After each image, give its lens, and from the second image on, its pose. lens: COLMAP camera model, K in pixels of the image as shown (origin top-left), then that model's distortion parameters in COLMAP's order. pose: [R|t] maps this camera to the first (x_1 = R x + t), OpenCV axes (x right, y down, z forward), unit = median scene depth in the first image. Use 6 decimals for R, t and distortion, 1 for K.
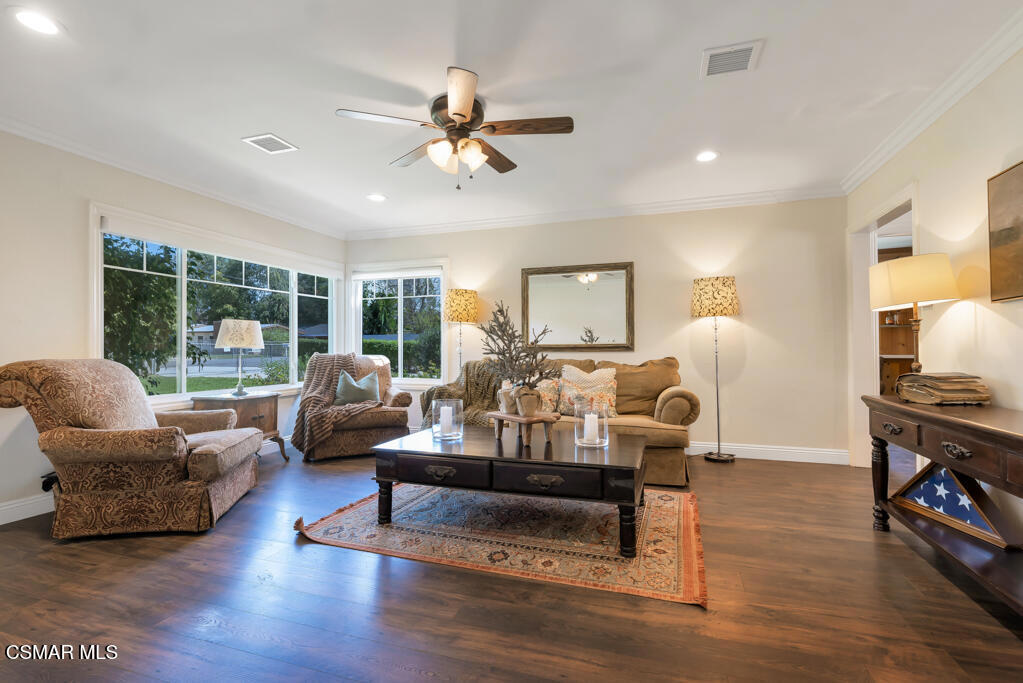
lens RADIAL K [[464.7, 0, 507.2], [0, 464.7, 340.4], [0, 0, 1]] dist [0.000023, -0.000912]
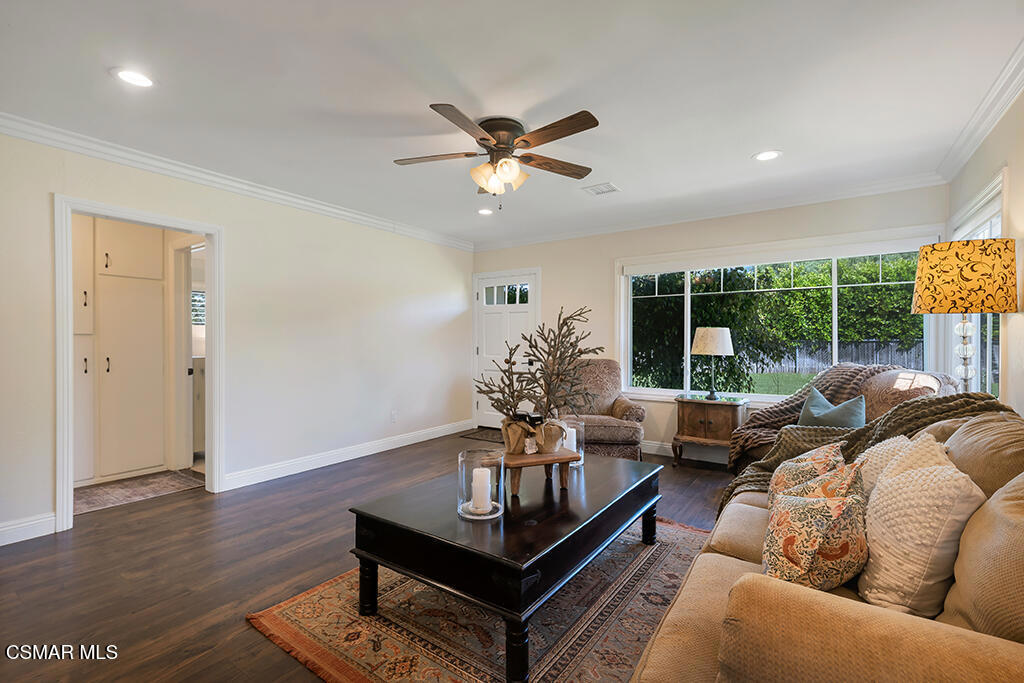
lens RADIAL K [[465.1, 0, 519.1], [0, 465.1, 339.8], [0, 0, 1]] dist [0.000023, -0.000912]
pose [[-0.254210, 0.014816, -0.967036, 0.797278], [0.010876, 0.999863, 0.012460, -0.048874], [0.967088, -0.007350, -0.254336, 1.158009]]
